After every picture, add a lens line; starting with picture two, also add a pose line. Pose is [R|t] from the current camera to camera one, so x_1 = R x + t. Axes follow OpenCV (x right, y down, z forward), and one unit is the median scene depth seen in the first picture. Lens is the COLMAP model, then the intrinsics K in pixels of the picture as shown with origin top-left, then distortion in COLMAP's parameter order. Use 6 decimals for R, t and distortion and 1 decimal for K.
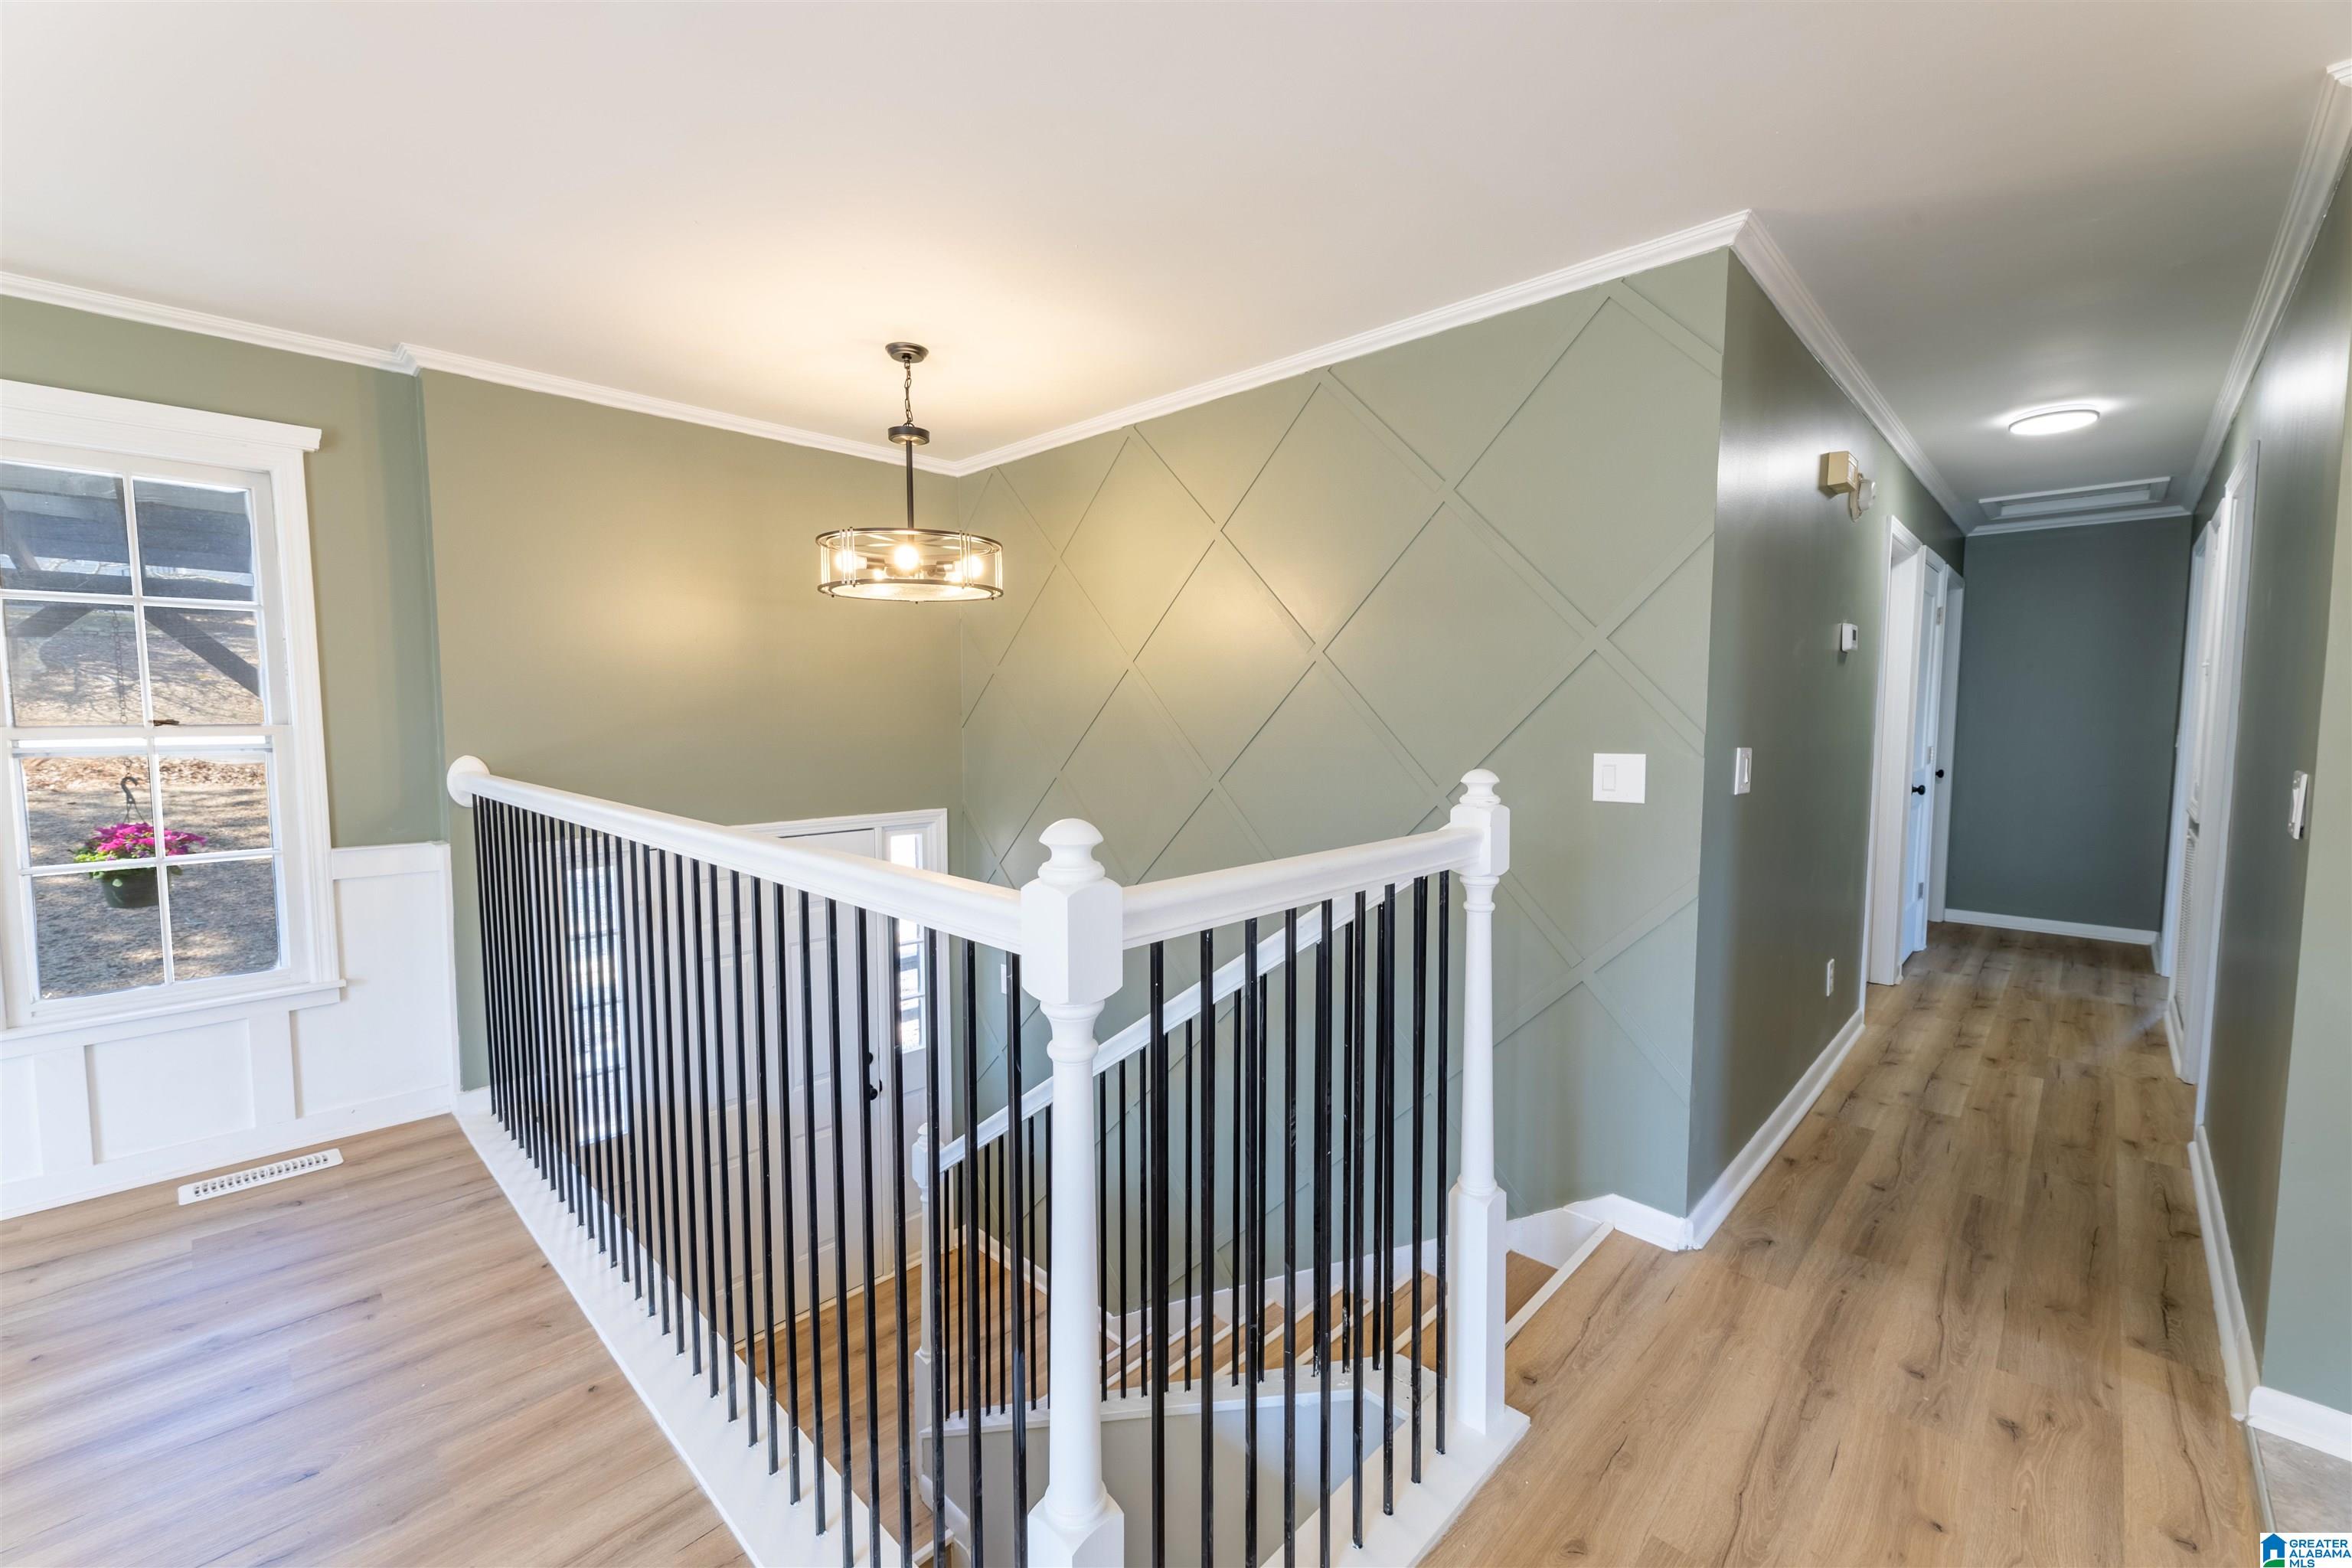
lens RADIAL K [[965.7, 0, 1177.6], [0, 965.7, 777.4], [0, 0, 1]] dist [0.001621, 0.000225]
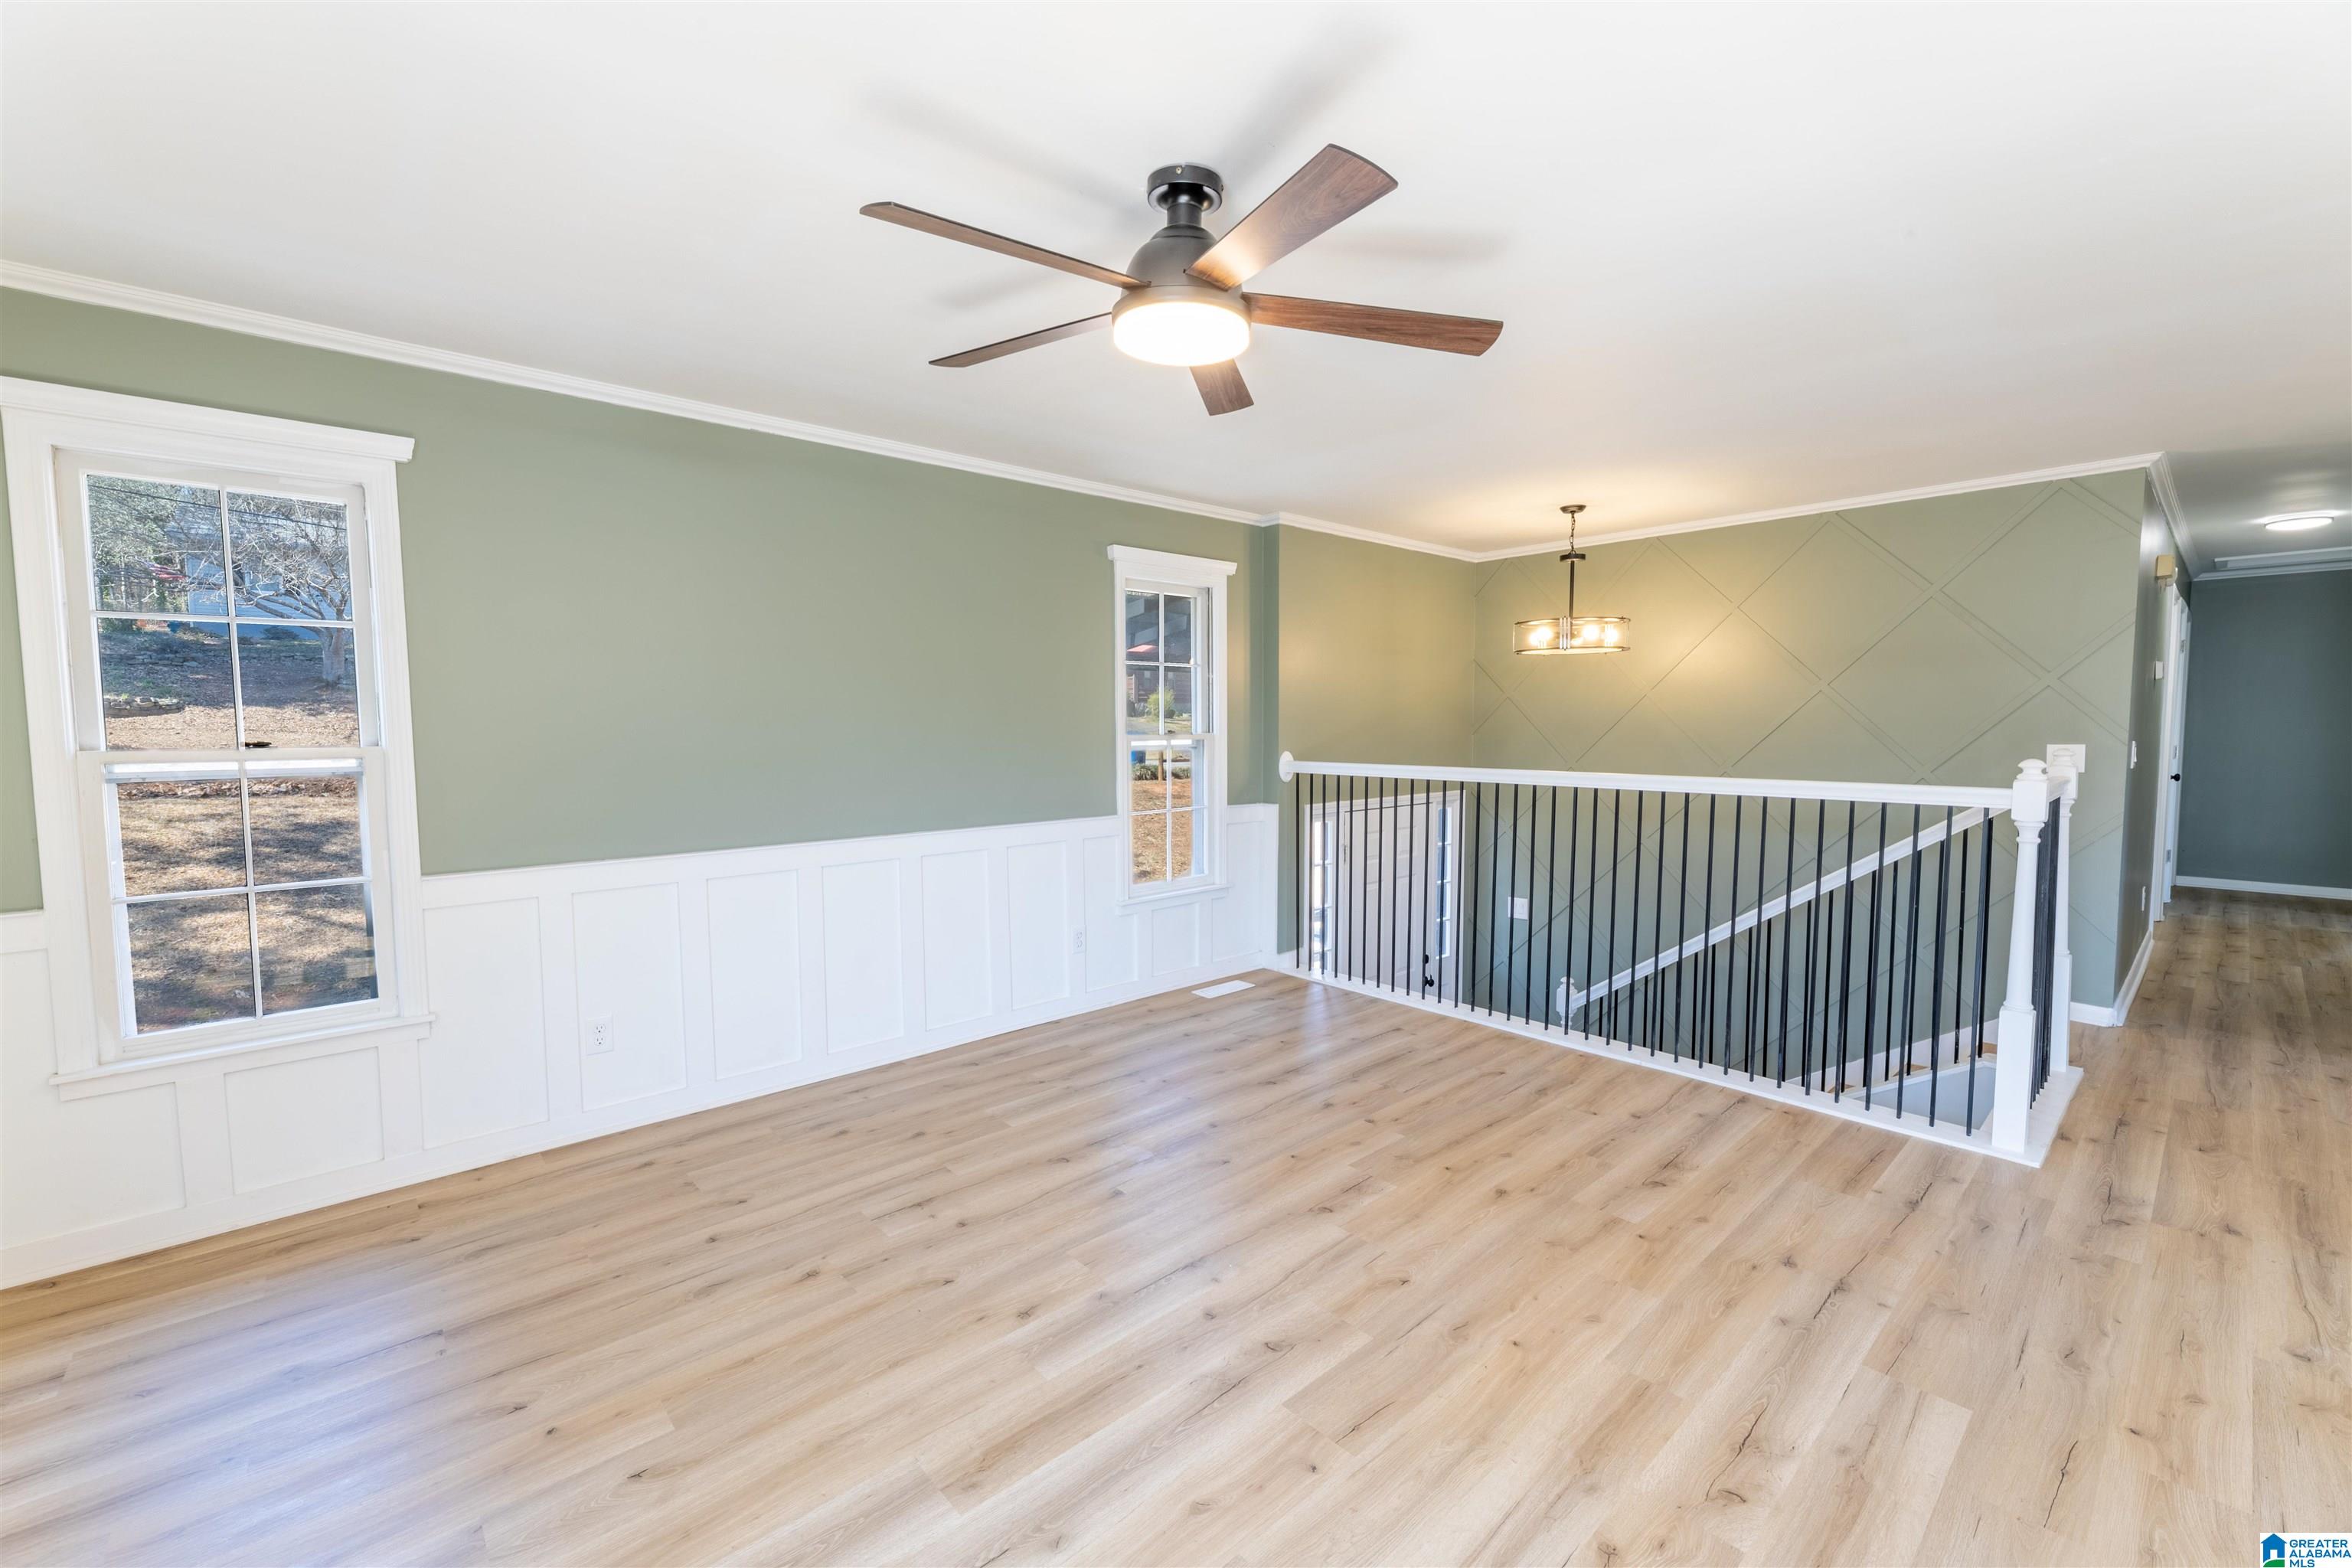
lens RADIAL K [[955.7, 0, 1170.7], [0, 955.7, 789.8], [0, 0, 1]] dist [-0.002456, -0.000378]
pose [[0.996938, -0.000585, -0.078195, -0.848078], [0.000503, 0.999999, -0.001073, 0.046759], [0.078196, 0.001030, 0.996937, -0.699418]]
